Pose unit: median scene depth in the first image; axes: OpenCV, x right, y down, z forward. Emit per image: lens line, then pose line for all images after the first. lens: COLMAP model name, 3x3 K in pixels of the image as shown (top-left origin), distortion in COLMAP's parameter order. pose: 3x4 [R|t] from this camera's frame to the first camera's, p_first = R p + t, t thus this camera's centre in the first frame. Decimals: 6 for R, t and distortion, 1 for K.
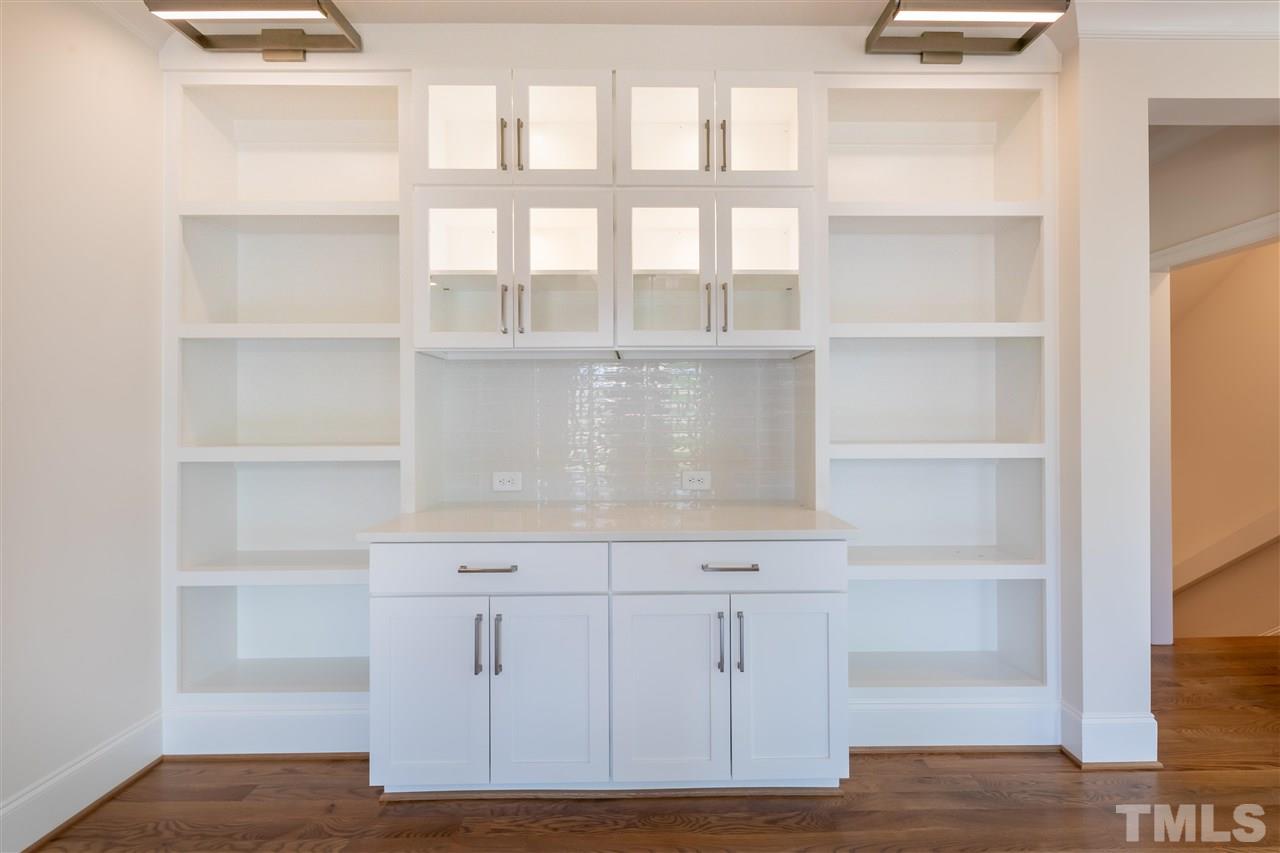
lens RADIAL K [[528.0, 0, 647.5], [0, 528.0, 419.6], [0, 0, 1]] dist [0.002606, -0.000218]
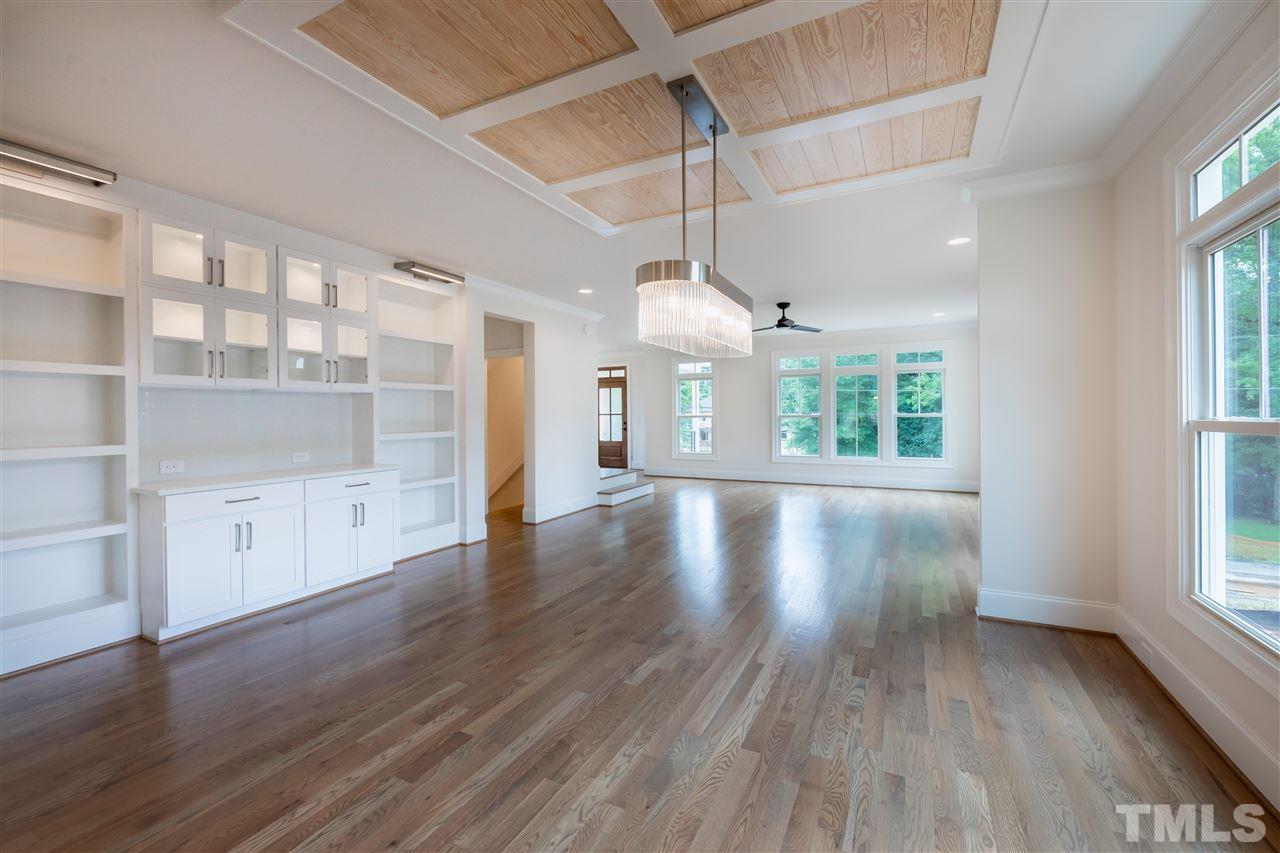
lens RADIAL K [[528.0, 0, 644.7], [0, 528.0, 417.1], [0, 0, 1]] dist [0.002606, -0.000218]
pose [[0.471200, -0.008567, 0.881985, -1.134468], [0.005313, 0.999962, 0.006875, -0.037761], [-0.882011, 0.001446, 0.471227, -1.089456]]
